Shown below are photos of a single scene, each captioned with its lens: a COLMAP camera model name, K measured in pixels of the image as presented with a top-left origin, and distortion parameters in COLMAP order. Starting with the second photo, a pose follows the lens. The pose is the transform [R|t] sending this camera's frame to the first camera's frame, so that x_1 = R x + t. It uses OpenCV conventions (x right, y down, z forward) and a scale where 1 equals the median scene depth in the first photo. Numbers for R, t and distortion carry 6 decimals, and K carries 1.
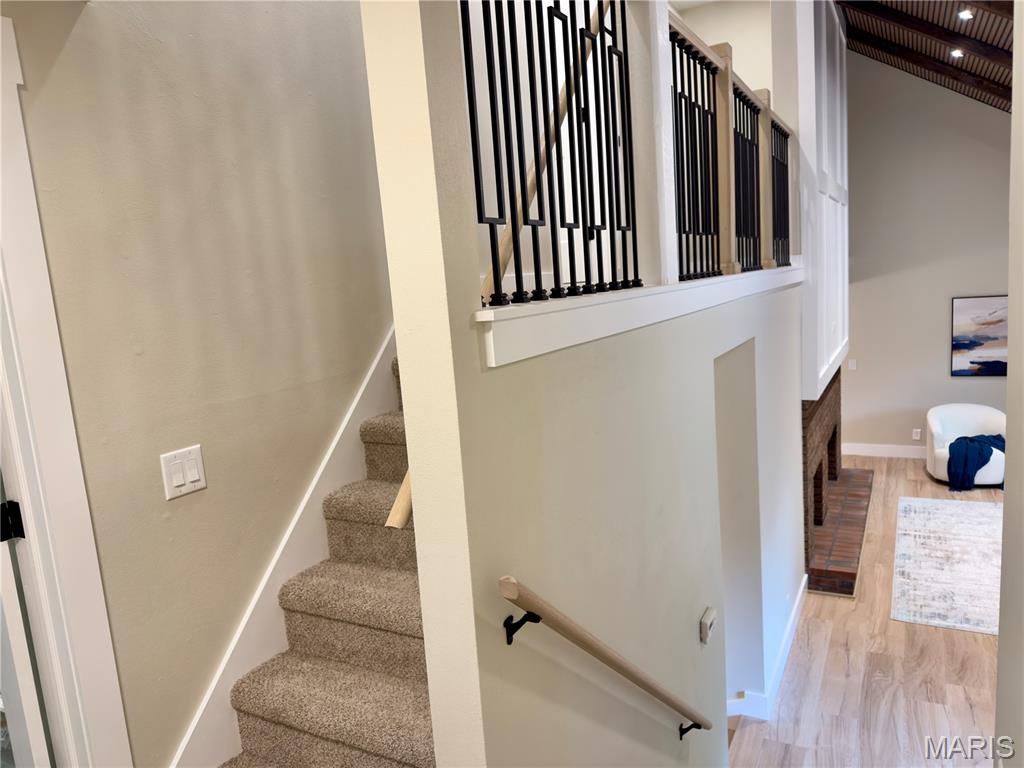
lens RADIAL K [[716.5, 0, 512.0], [0, 716.5, 384.0], [0, 0, 1]] dist [0.002019, 0.000301]
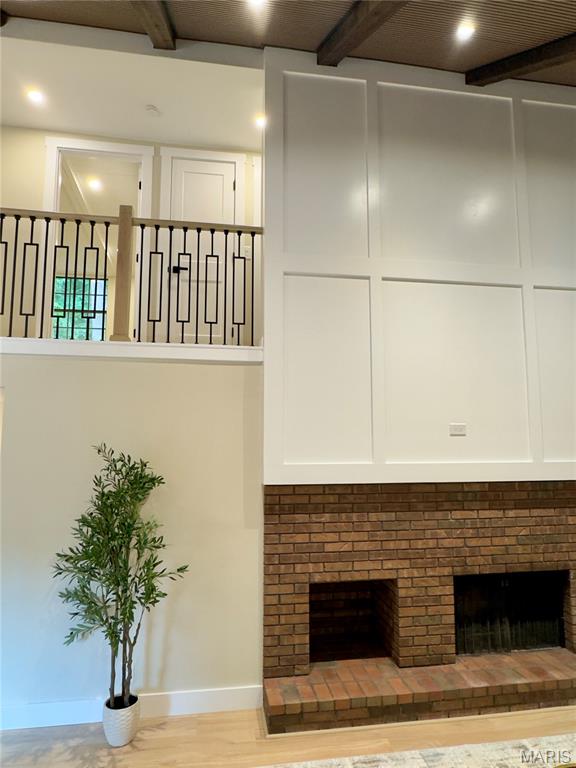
lens RADIAL K [[474.8, 0, 288.0], [0, 474.8, 384.0], [0, 0, 1]] dist [-0.000168, -0.001159]
pose [[0.614088, -0.010430, -0.789168, 0.664511], [-0.162846, 0.976722, -0.139627, -0.017459], [0.772254, 0.214256, 0.598095, 0.437291]]
